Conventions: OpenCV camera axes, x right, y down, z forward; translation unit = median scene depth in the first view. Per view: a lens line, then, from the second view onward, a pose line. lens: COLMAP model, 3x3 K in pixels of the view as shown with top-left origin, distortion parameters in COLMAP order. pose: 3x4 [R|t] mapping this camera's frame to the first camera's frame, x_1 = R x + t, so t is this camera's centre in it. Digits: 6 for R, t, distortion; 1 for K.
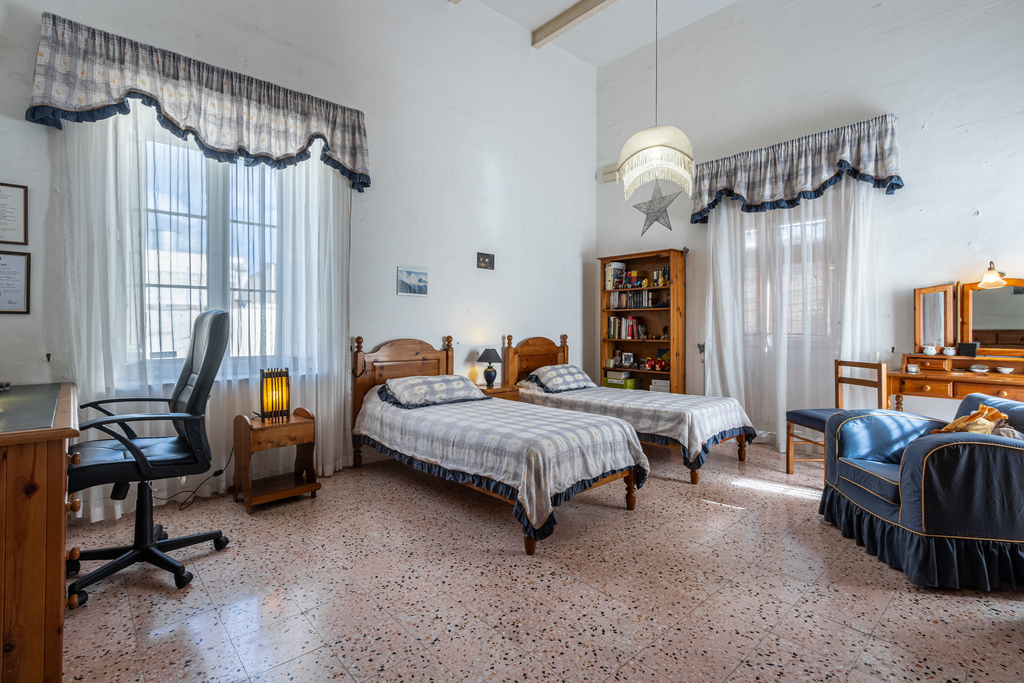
lens RADIAL K [[478.1, 0, 513.1], [0, 478.1, 333.8], [0, 0, 1]] dist [-0.000533, 0.000301]
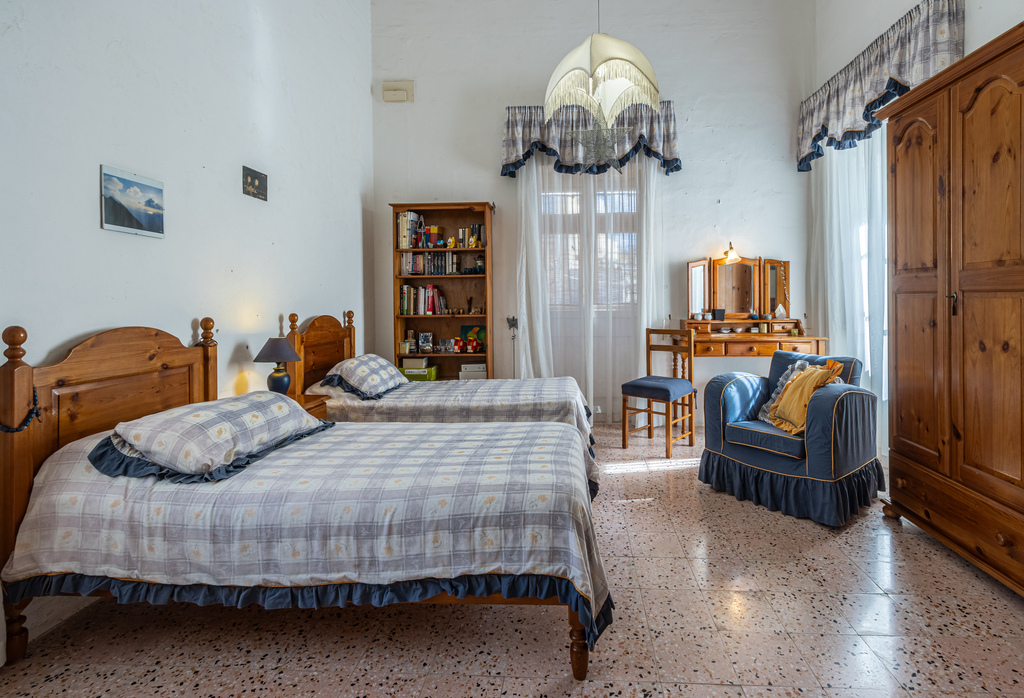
lens RADIAL K [[523.1, 0, 515.7], [0, 523.1, 311.1], [0, 0, 1]] dist [0.004343, -0.001333]
pose [[0.718073, -0.024028, 0.695553, -0.300781], [0.021608, 0.999692, 0.012227, -0.002653], [-0.695632, 0.006250, 0.718371, 0.378108]]
